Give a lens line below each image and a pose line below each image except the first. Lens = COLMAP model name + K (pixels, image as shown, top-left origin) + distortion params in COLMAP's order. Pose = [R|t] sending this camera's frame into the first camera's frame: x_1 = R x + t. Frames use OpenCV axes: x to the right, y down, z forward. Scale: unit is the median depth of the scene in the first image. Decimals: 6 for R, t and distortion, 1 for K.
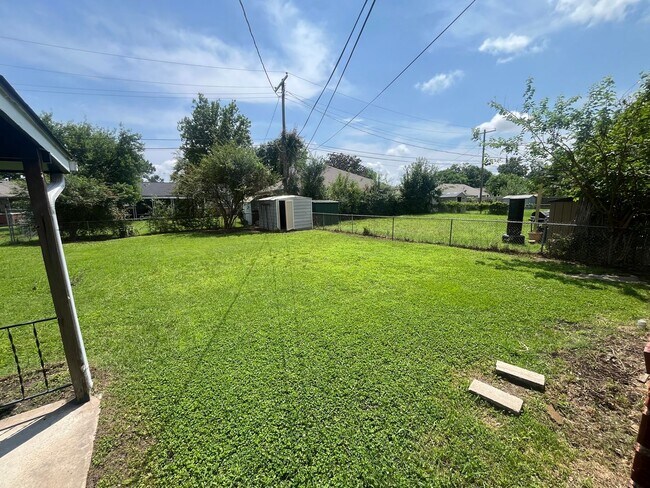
lens RADIAL K [[264.0, 0, 321.2], [0, 264.0, 246.3], [0, 0, 1]] dist [0.001254, 0.000498]
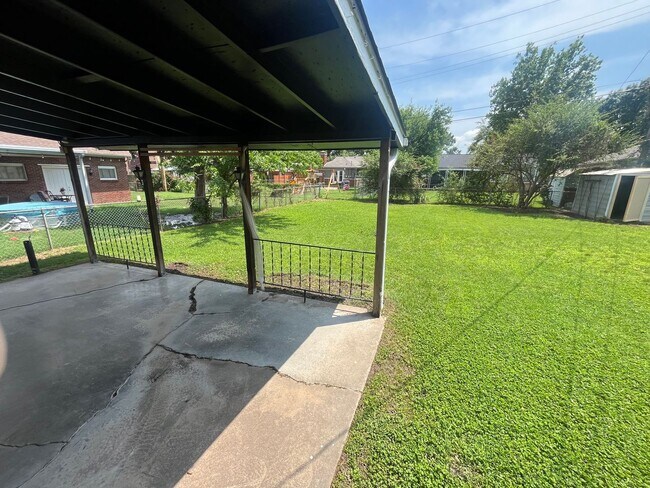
lens RADIAL K [[264.0, 0, 321.2], [0, 264.0, 246.3], [0, 0, 1]] dist [0.001254, 0.000498]
pose [[0.558017, 0.243637, -0.793258, -0.010173], [-0.164442, 0.969438, 0.182071, 0.004937], [0.813373, 0.028846, 0.581027, -0.013820]]
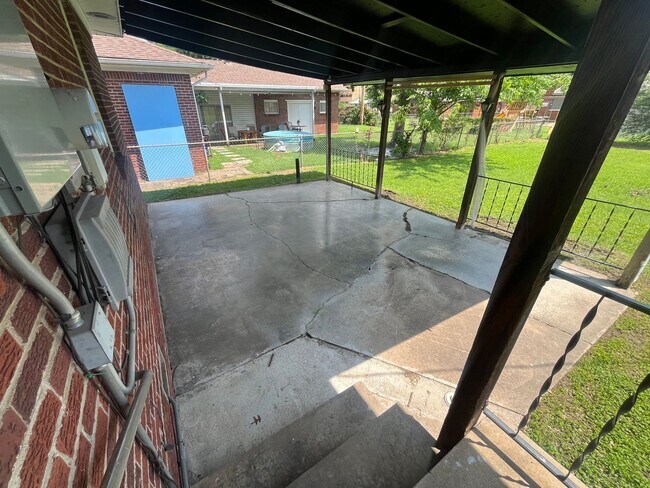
lens RADIAL K [[264.0, 0, 321.2], [0, 264.0, 246.3], [0, 0, 1]] dist [0.001254, 0.000498]
pose [[-0.034692, 0.487350, -0.872517, 0.021519], [-0.167051, 0.857932, 0.485845, 0.019365], [0.985338, 0.162610, 0.051649, -0.098081]]
